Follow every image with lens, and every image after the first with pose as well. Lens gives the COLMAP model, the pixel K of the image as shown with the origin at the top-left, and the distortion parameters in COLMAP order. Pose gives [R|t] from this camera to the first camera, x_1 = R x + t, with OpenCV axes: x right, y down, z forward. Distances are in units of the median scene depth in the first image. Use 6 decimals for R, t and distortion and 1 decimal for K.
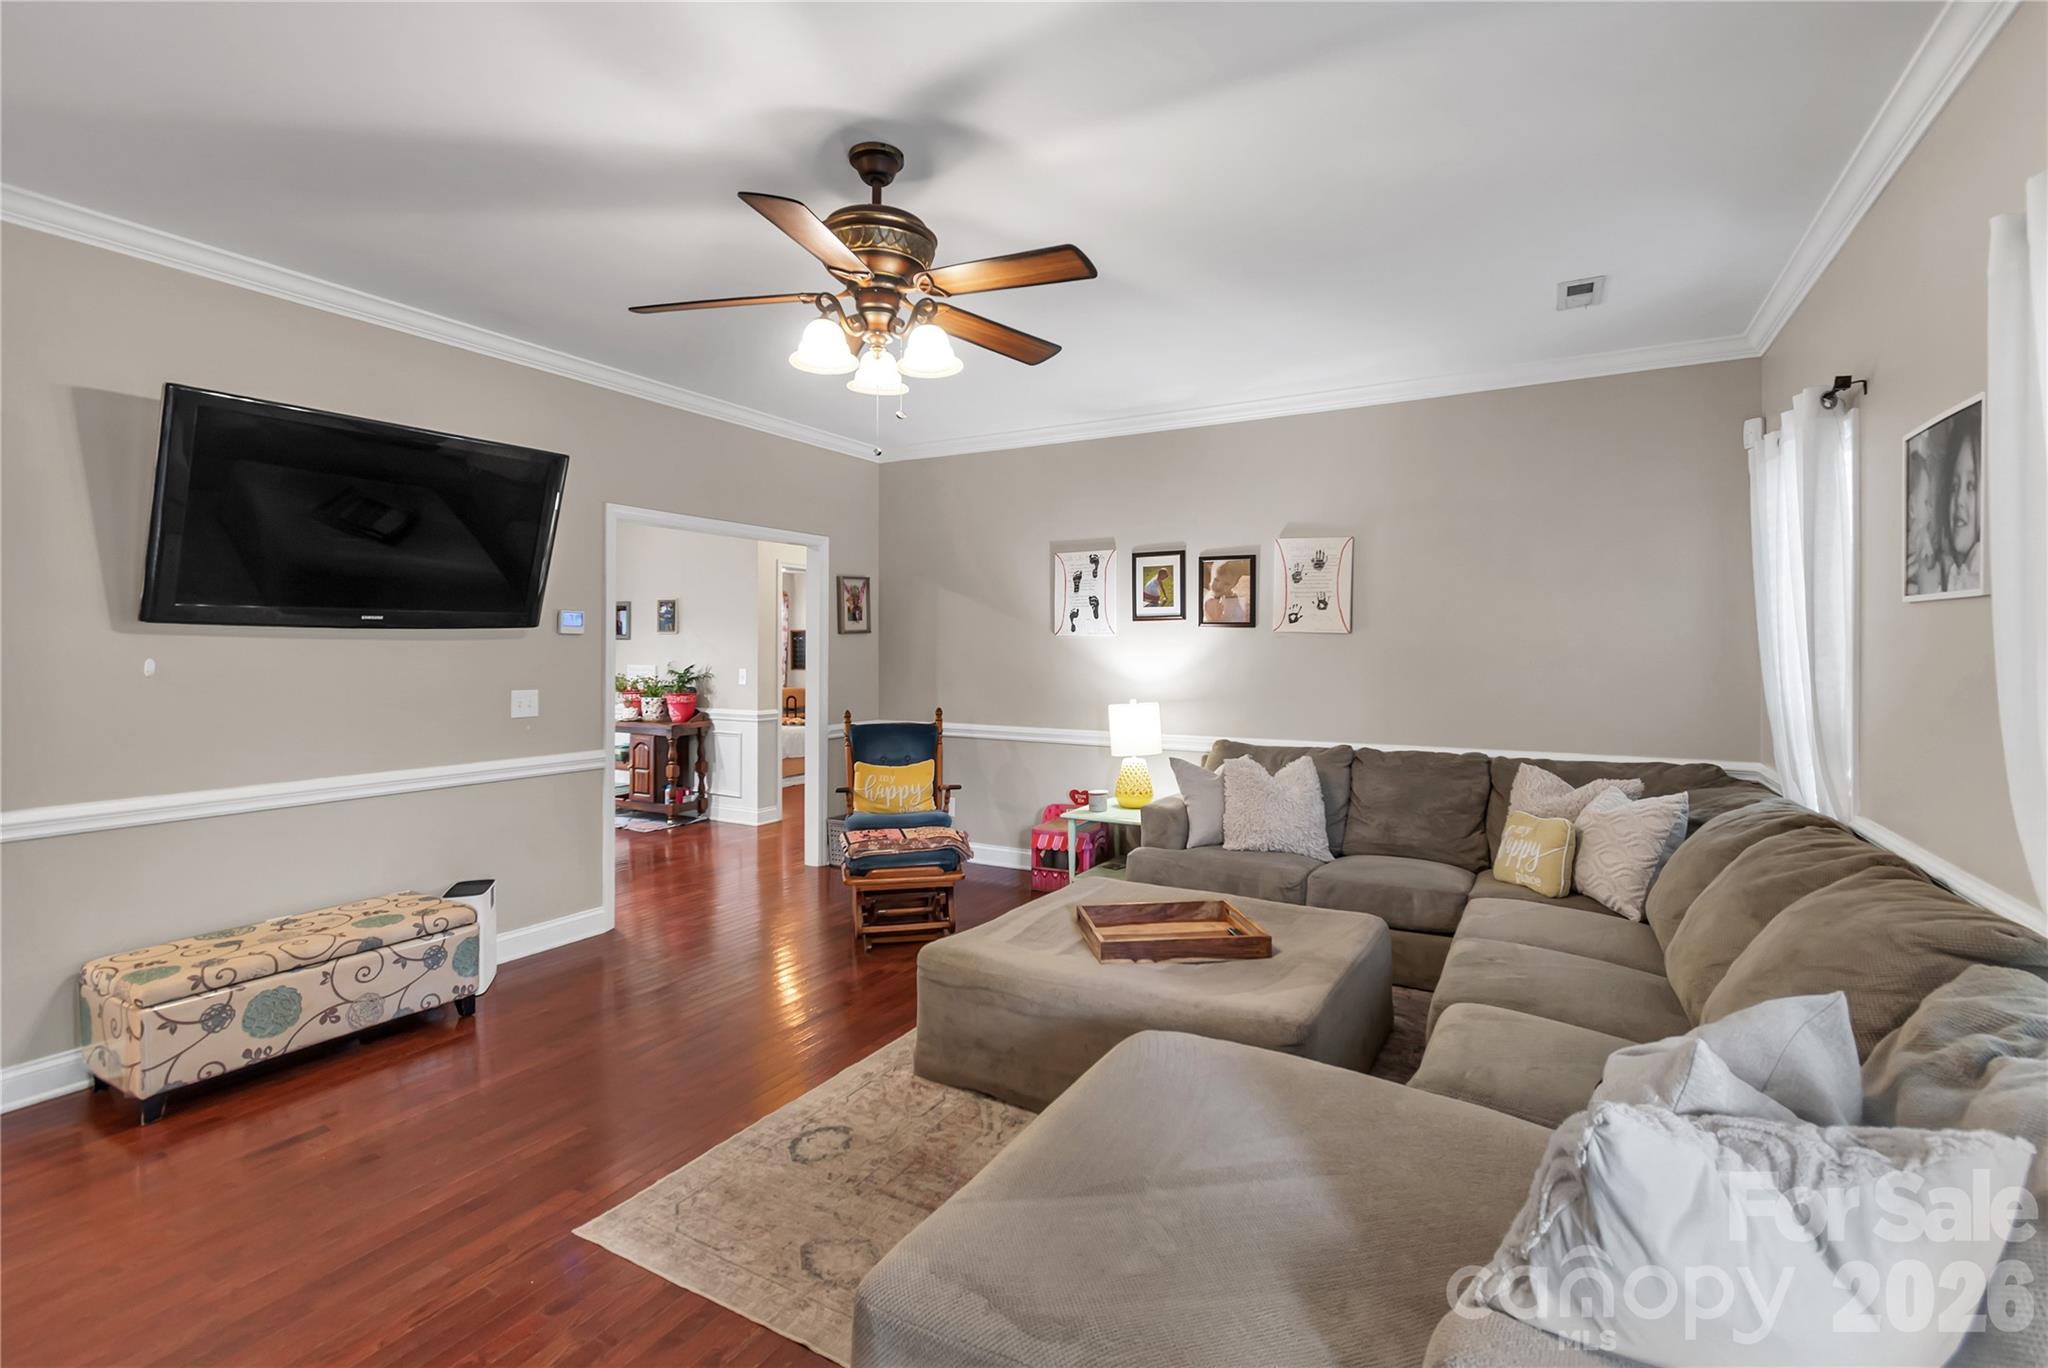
lens RADIAL K [[929.0, 0, 1032.5], [0, 929.0, 651.0], [0, 0, 1]] dist [0.005078, 0.000164]
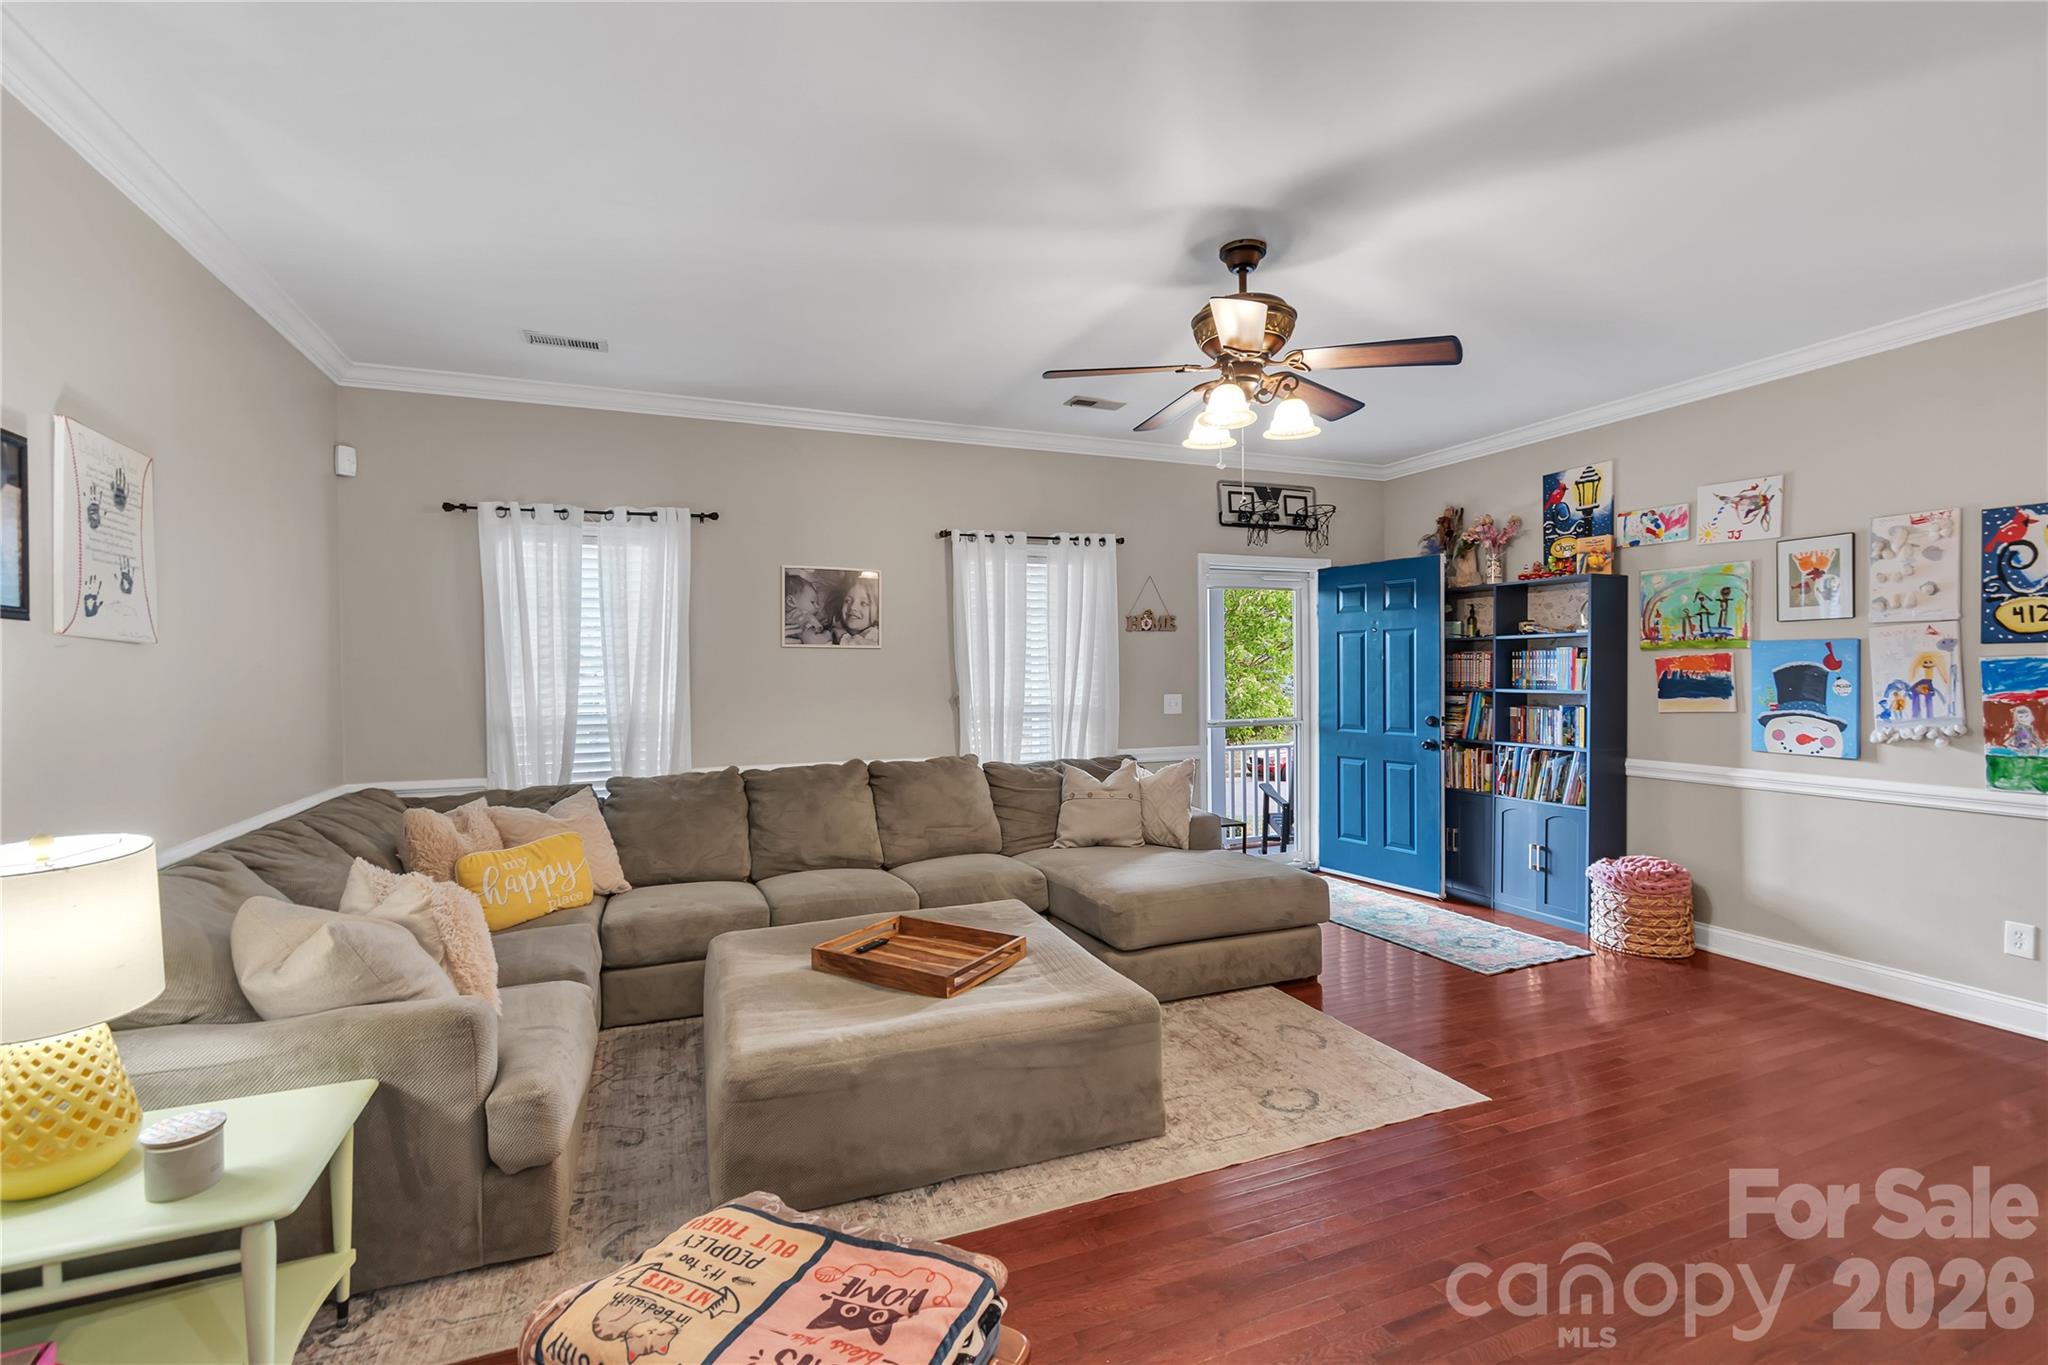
lens RADIAL K [[929.0, 0, 1041.3], [0, 929.0, 678.4], [0, 0, 1]] dist [0.005078, 0.000164]
pose [[-0.801194, 0.003135, 0.598396, -0.327208], [0.013106, 0.999838, 0.012310, 0.000209], [-0.598261, 0.017705, -0.801106, 1.025254]]
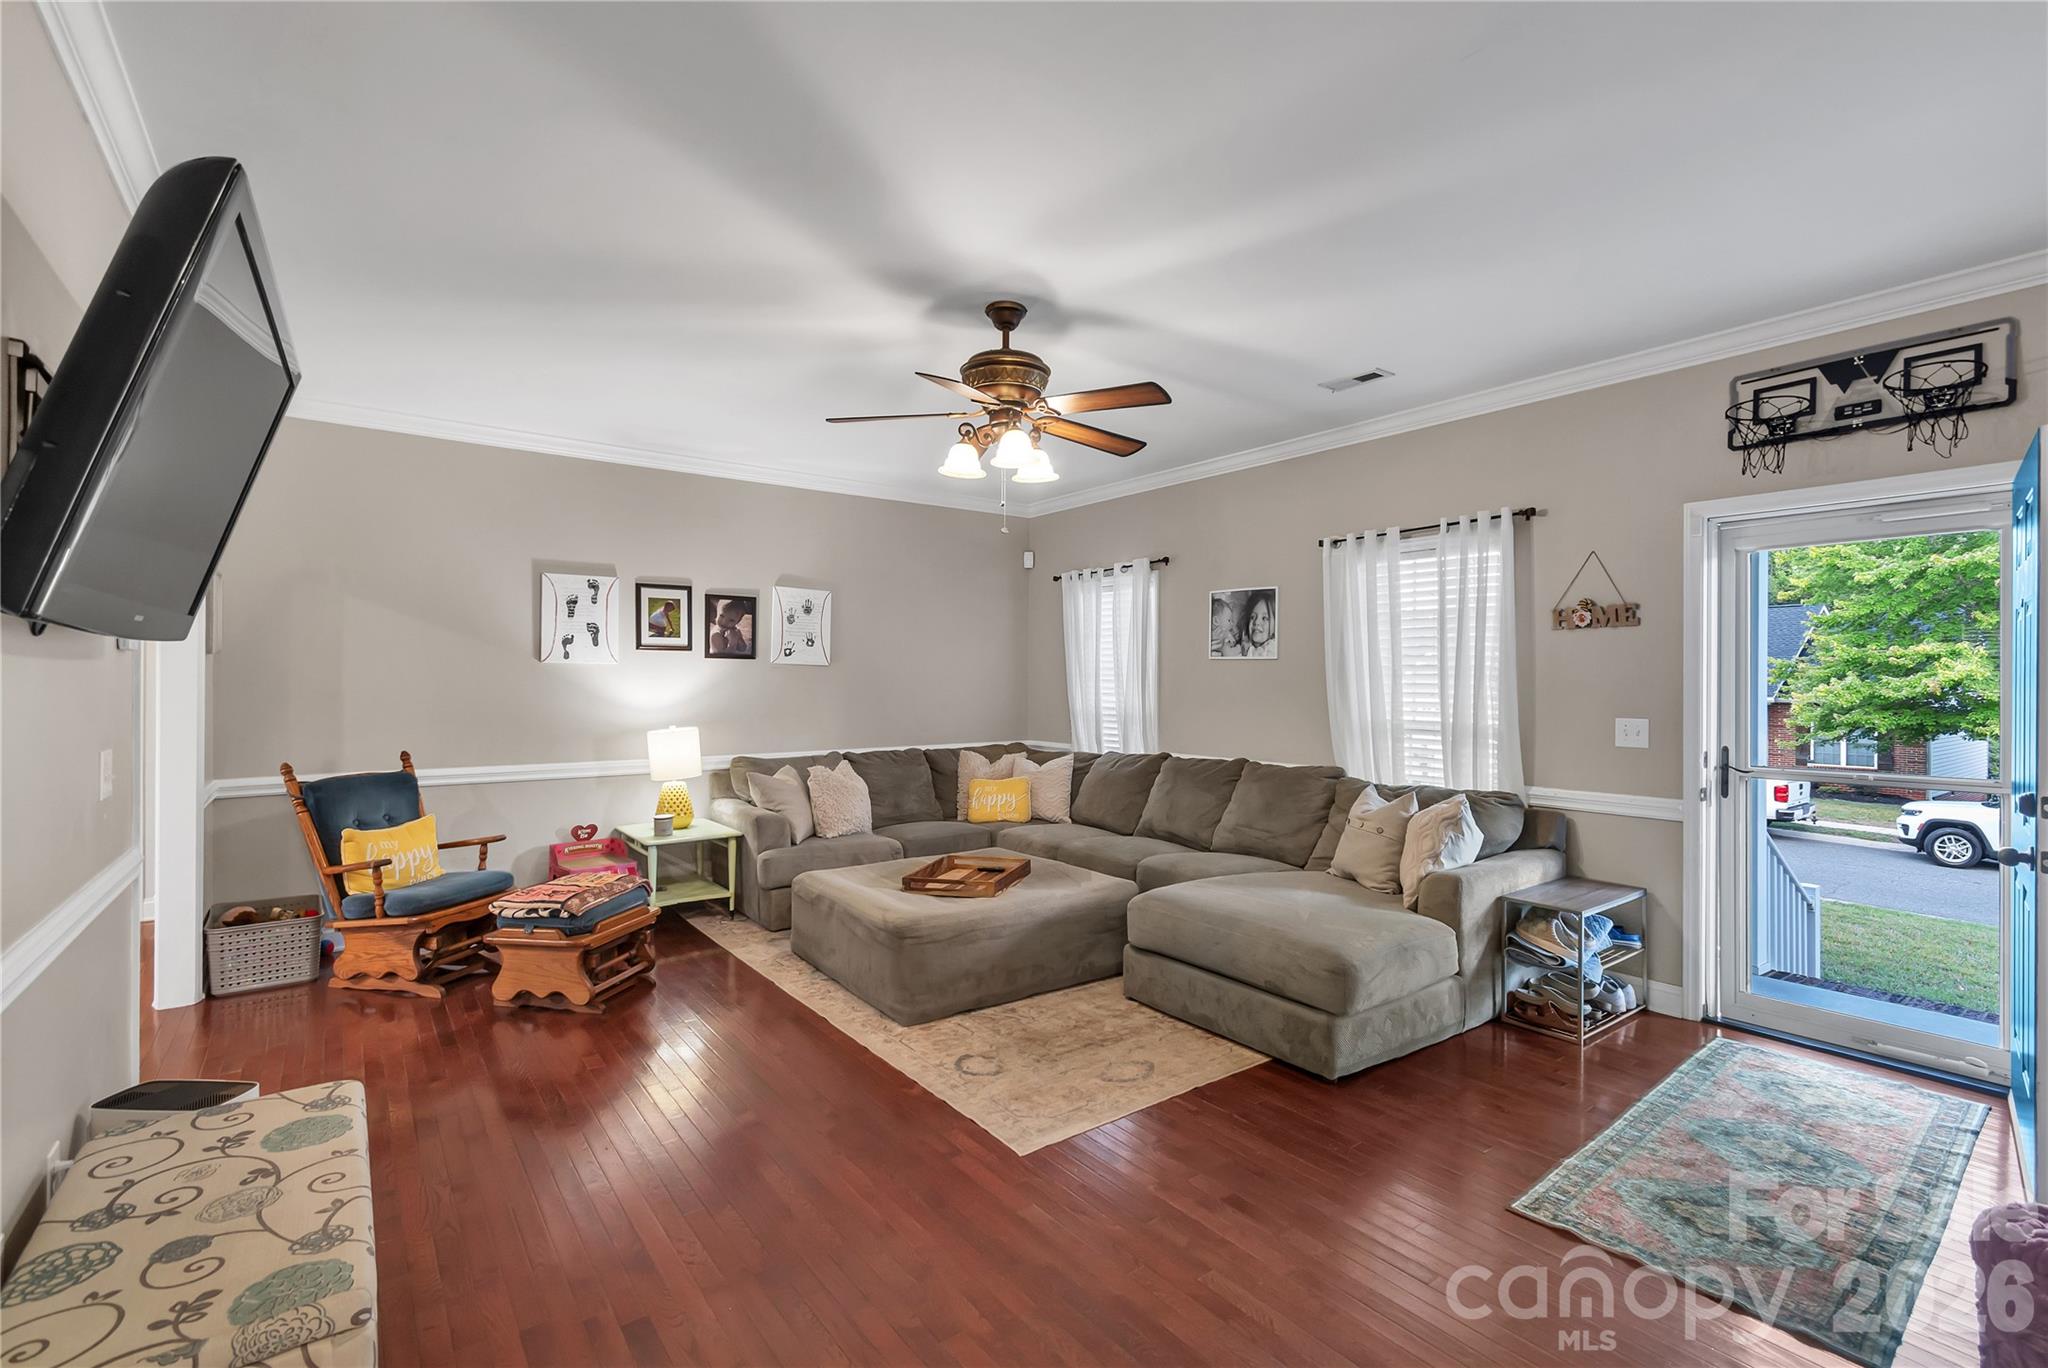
lens RADIAL K [[929.0, 0, 1020.8], [0, 929.0, 678.3], [0, 0, 1]] dist [0.005078, 0.000164]
pose [[0.395286, 0.002533, 0.918555, -0.676151], [0.002460, 0.999990, -0.003817, 0.003602], [-0.918555, 0.003769, 0.395275, 0.219478]]
